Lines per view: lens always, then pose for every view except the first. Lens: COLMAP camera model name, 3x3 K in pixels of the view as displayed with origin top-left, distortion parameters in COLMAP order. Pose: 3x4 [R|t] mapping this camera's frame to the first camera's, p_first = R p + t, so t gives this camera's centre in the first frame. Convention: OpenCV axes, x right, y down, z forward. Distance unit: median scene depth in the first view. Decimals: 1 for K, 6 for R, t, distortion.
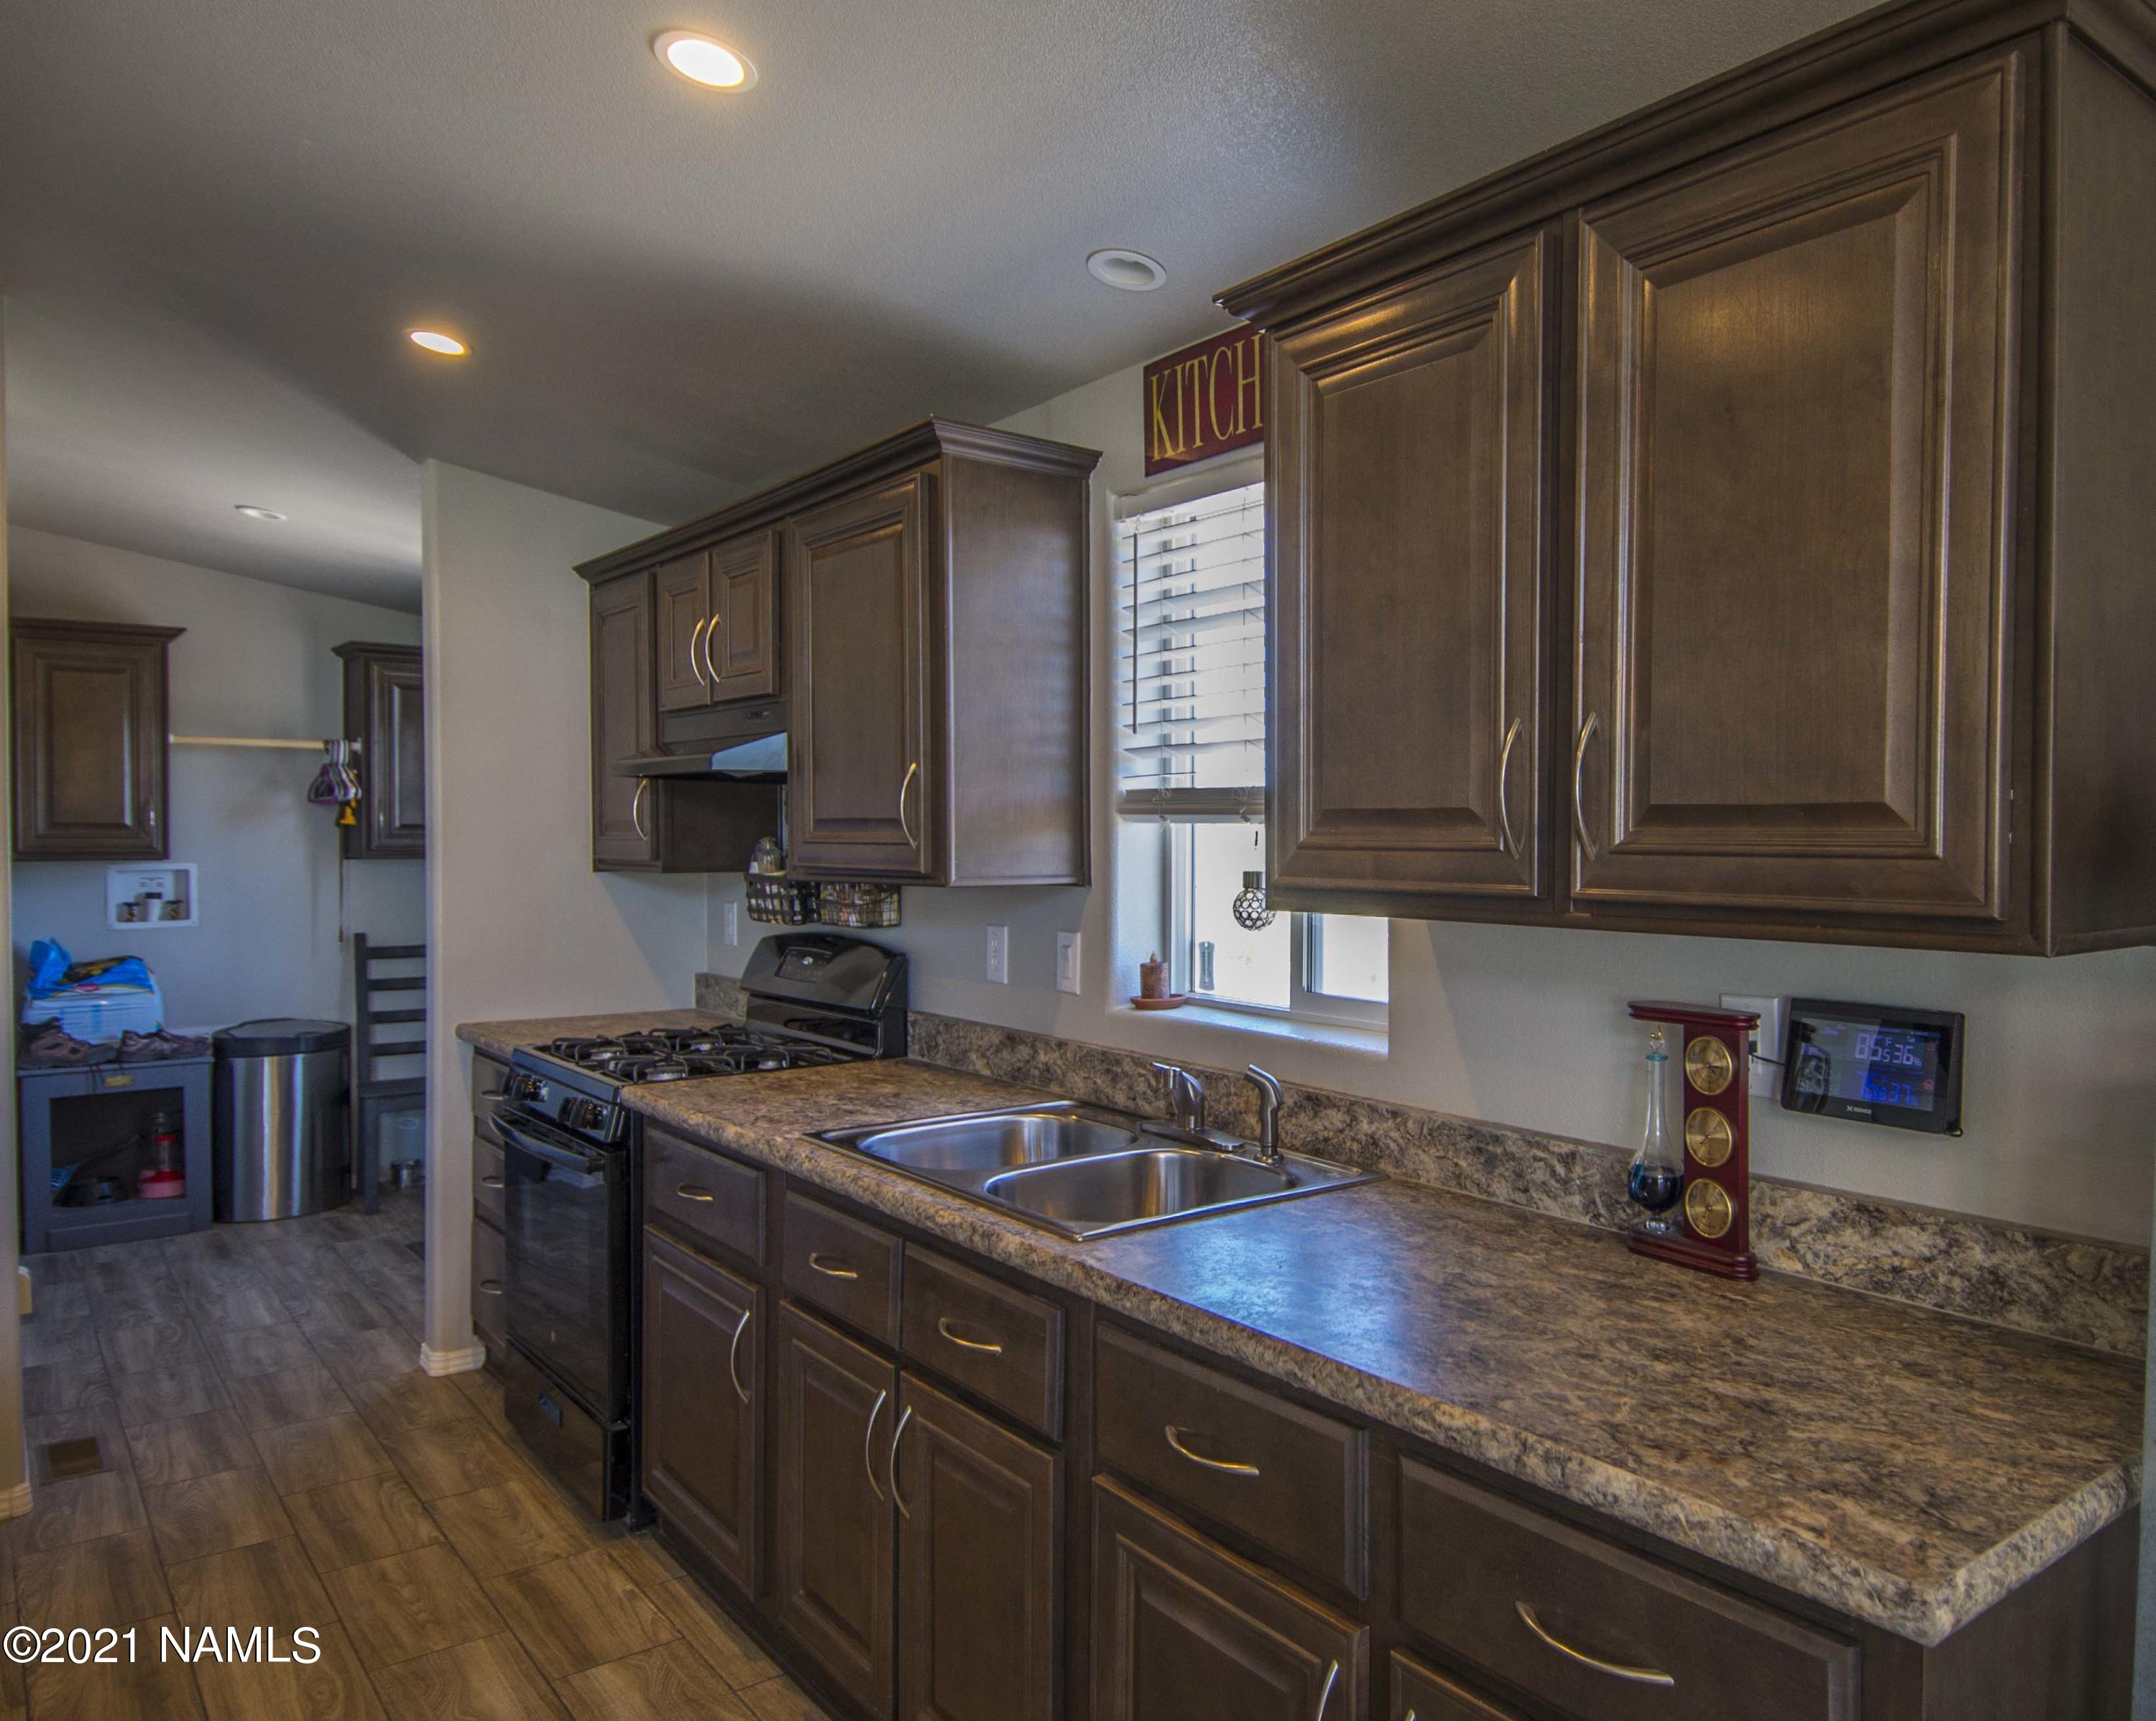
lens RADIAL K [[1509.5, 0, 1245.6], [0, 1509.5, 848.1], [0, 0, 1]] dist [0.049511, -0.050039]
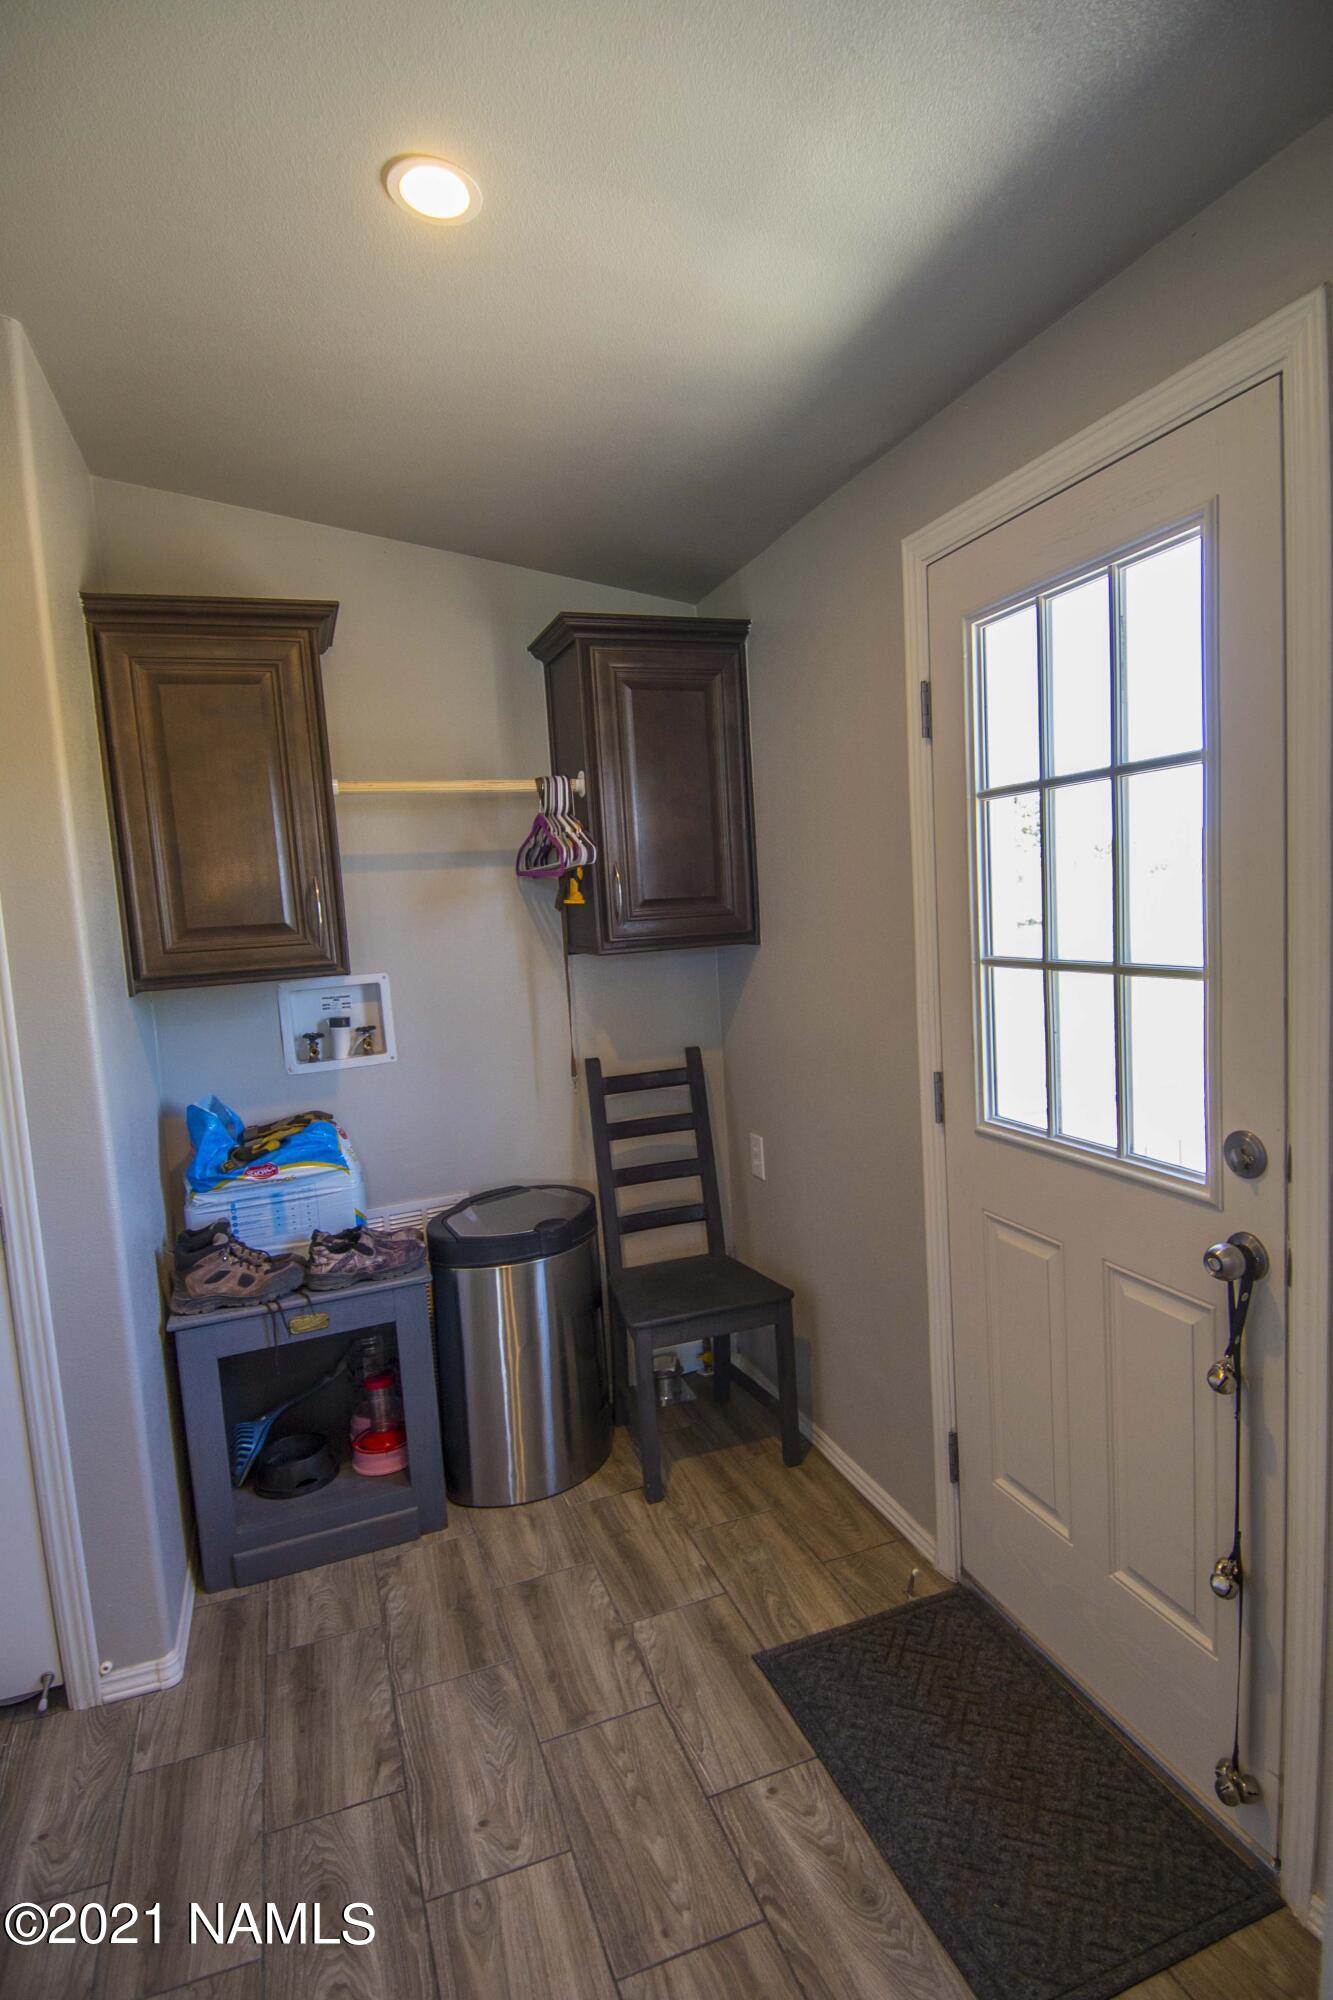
lens RADIAL K [[1051.8, 0, 666.5], [0, 1051.8, 1000.0], [0, 0, 1]] dist [0.043293, -0.050067]
pose [[0.934425, -0.025809, -0.355224, -0.418258], [0.060315, 0.994432, 0.086410, -0.012473], [0.351016, -0.102169, 0.930779, 0.627311]]
